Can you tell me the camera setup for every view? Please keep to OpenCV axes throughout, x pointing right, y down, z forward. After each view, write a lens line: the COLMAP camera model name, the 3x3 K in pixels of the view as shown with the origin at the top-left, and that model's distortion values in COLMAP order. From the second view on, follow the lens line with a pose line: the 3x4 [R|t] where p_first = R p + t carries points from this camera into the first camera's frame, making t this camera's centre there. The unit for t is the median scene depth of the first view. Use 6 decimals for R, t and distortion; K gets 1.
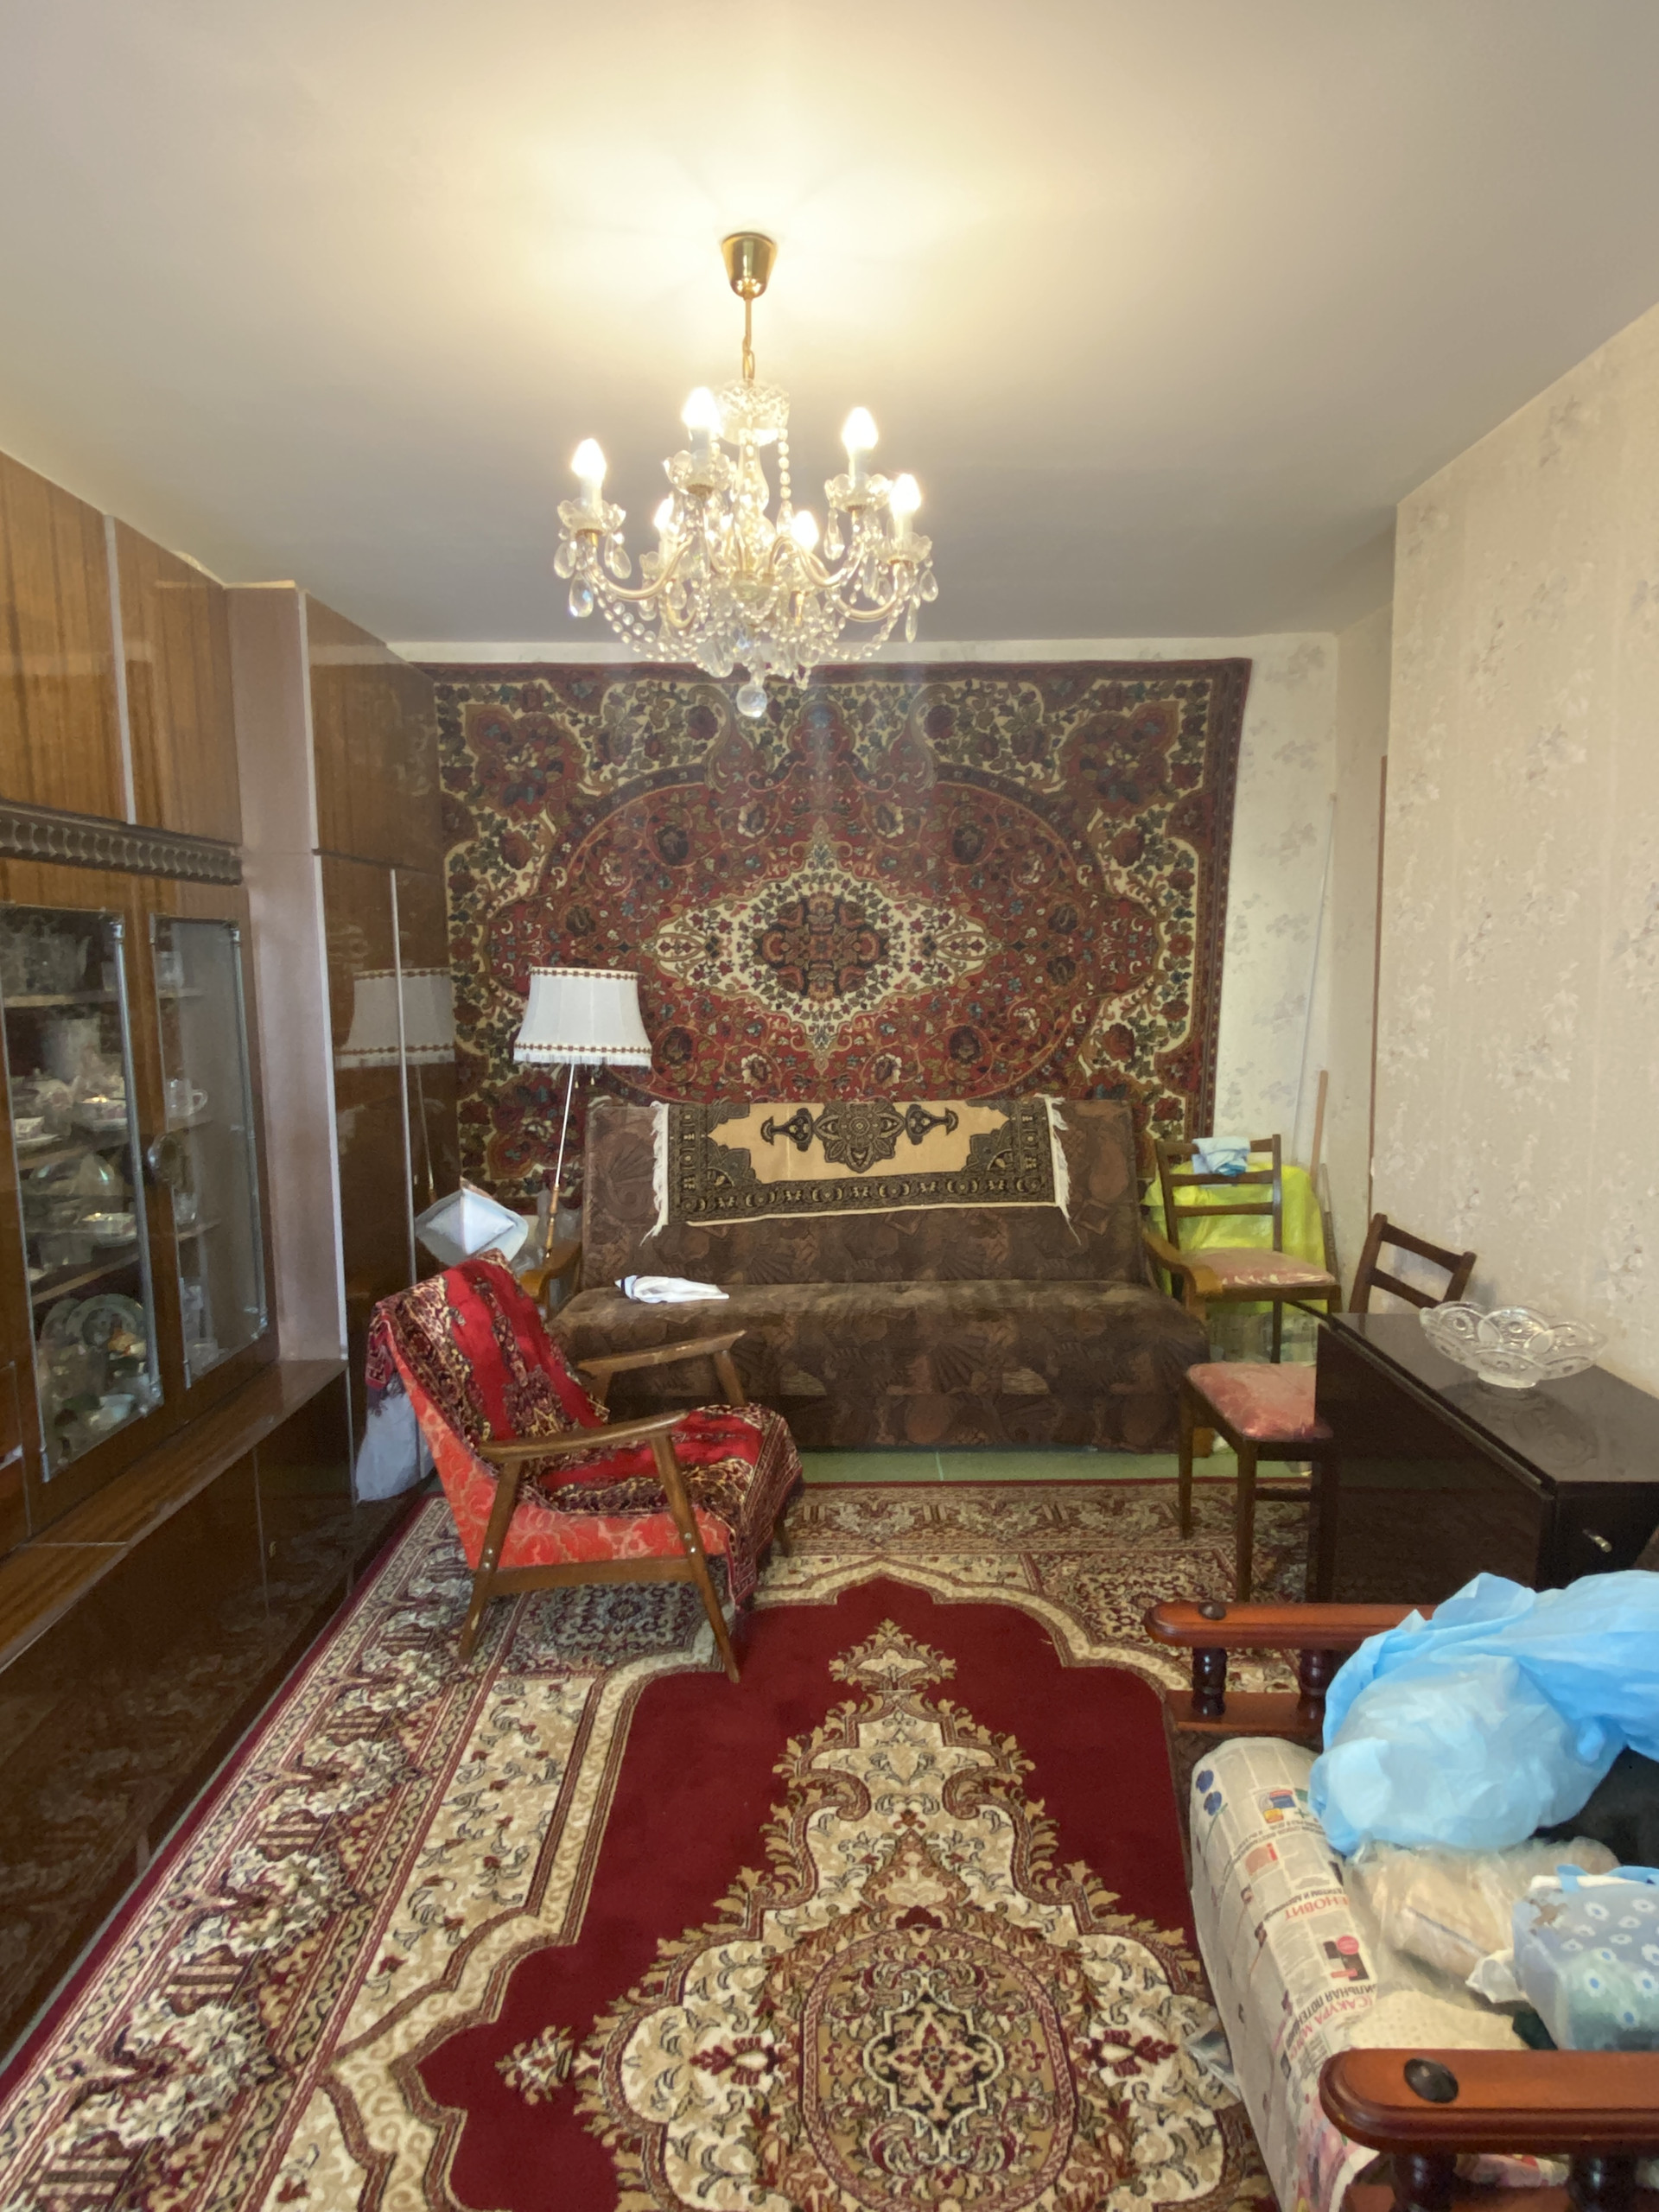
lens RADIAL K [[1218.4, 0, 818.9], [0, 1218.4, 1102.6], [0, 0, 1]] dist [0.014714, -0.020048]
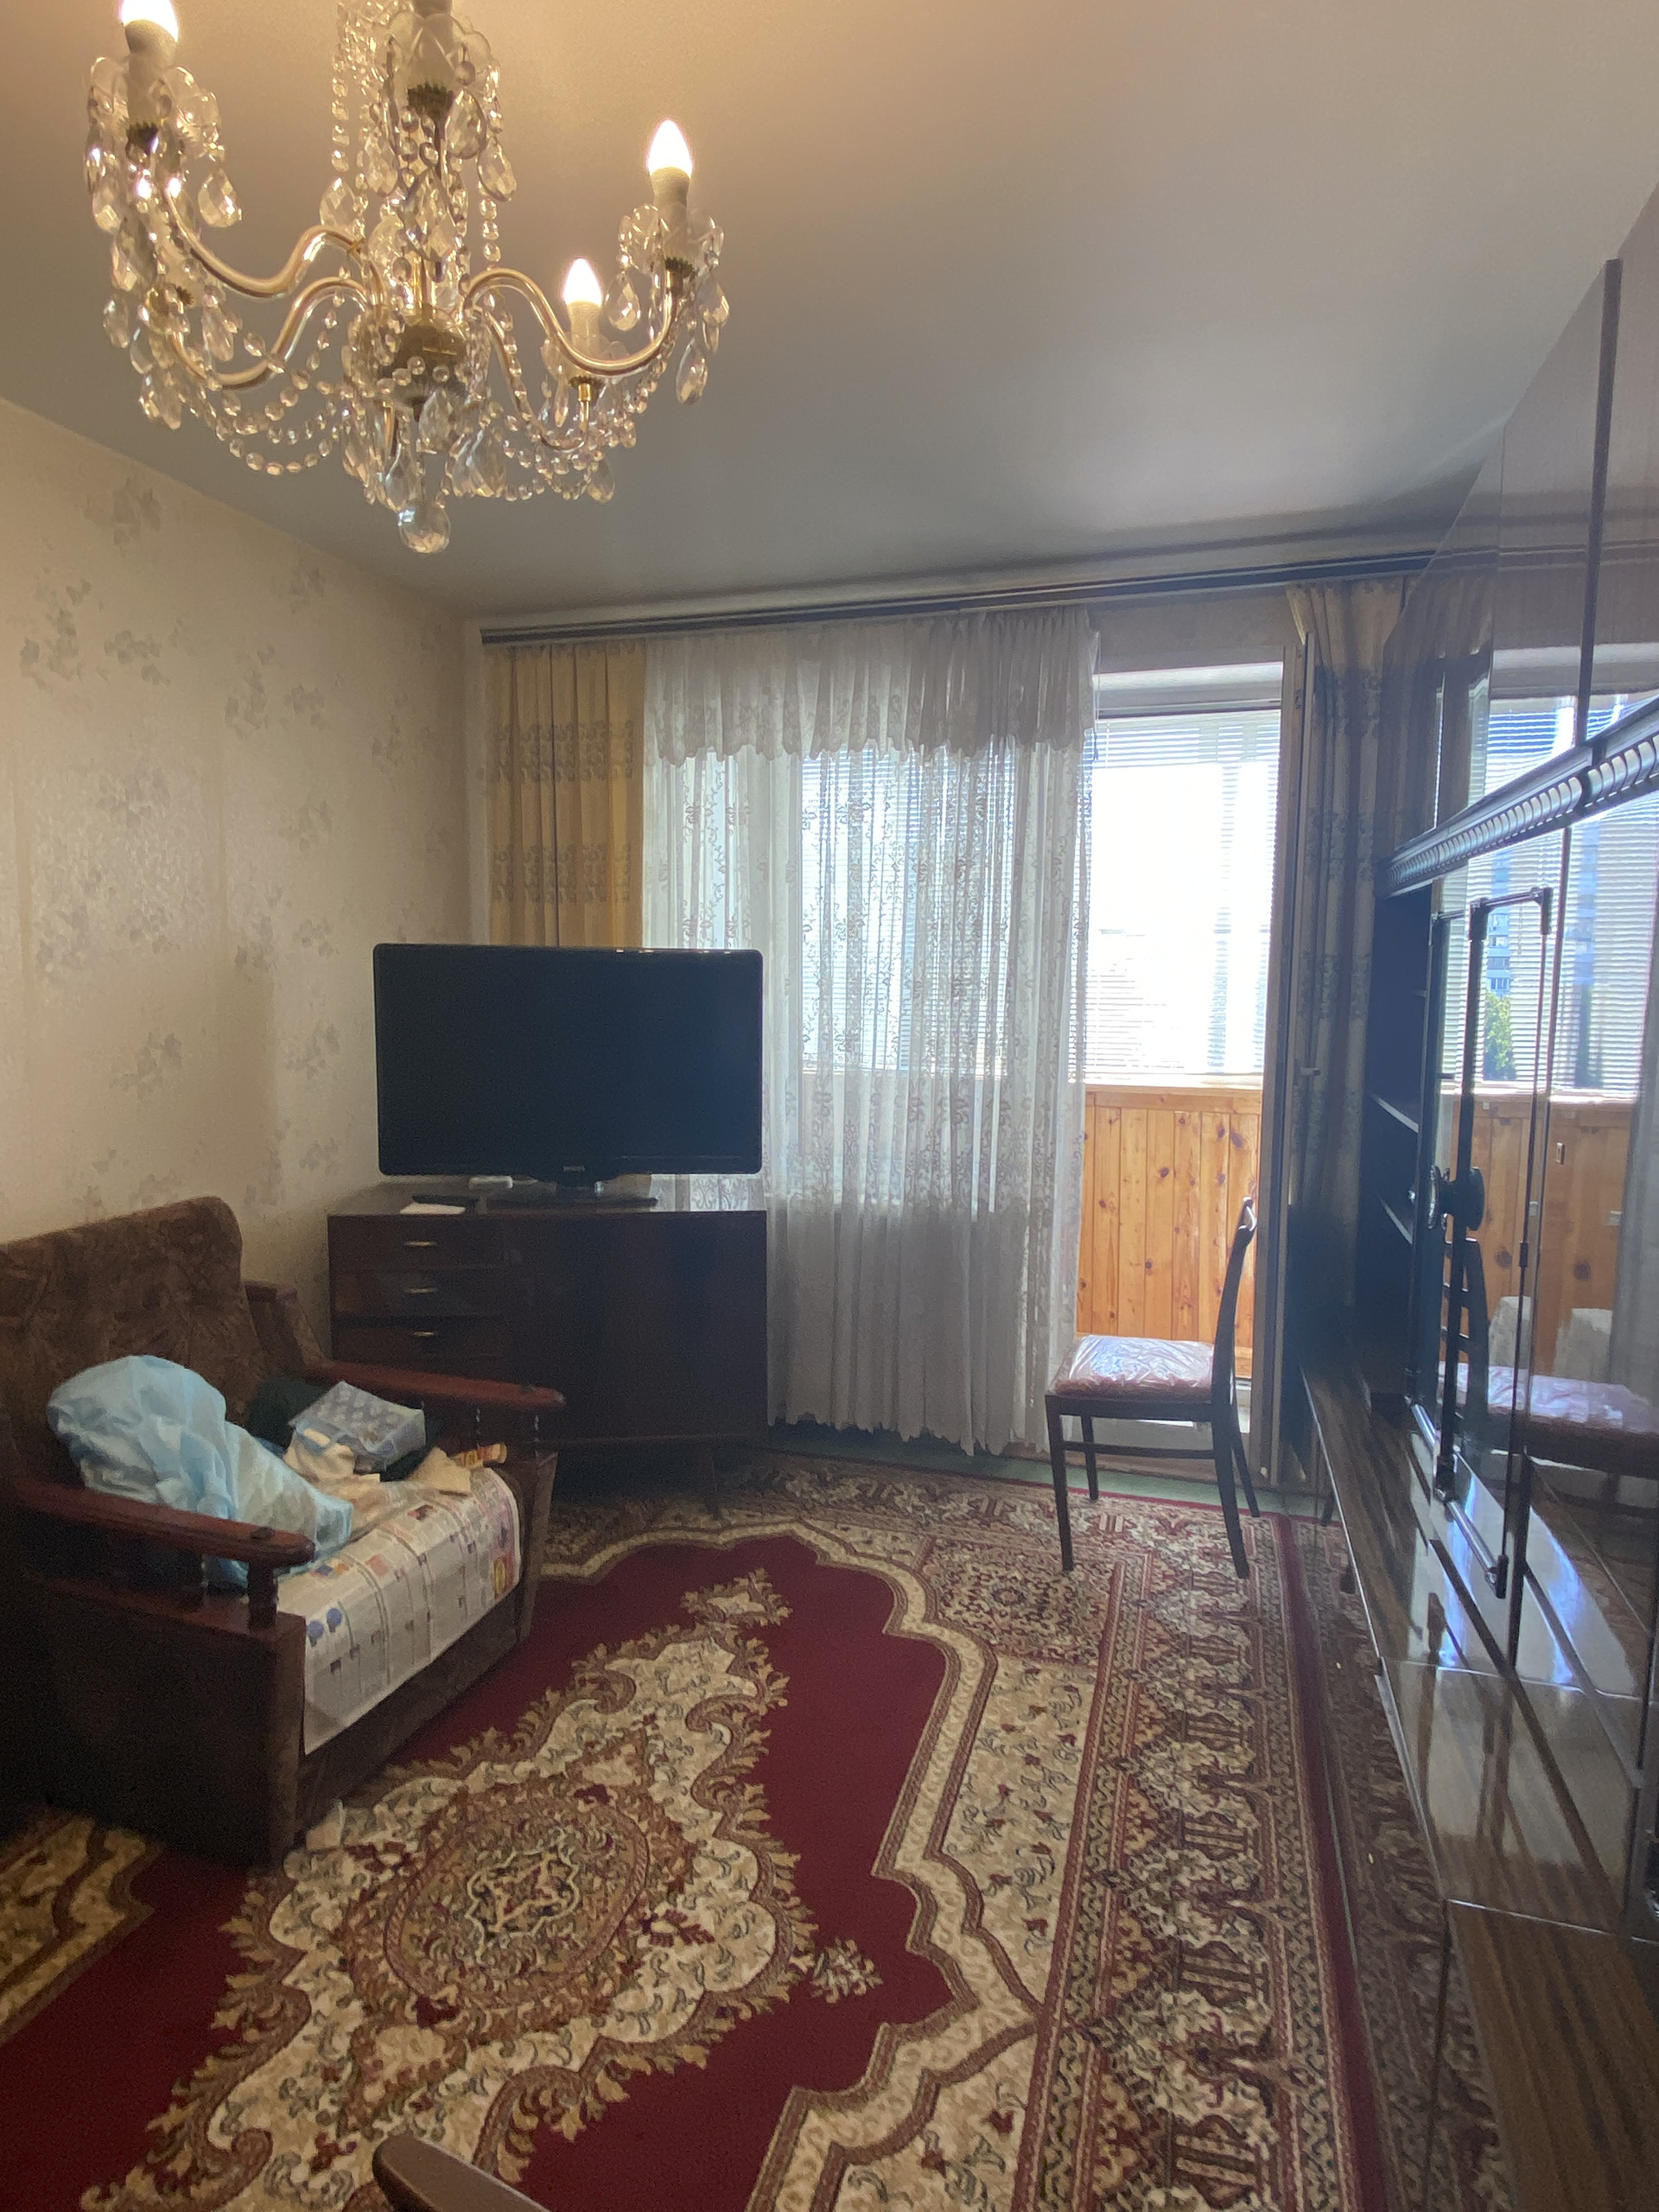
lens RADIAL K [[1218.4, 0, 829.1], [0, 1218.4, 1102.4], [0, 0, 1]] dist [0.014714, -0.020048]
pose [[-0.956633, -0.029470, 0.289801, -0.491658], [0.036229, 0.975109, 0.218748, -0.202988], [-0.289034, 0.219761, -0.931753, 1.781143]]
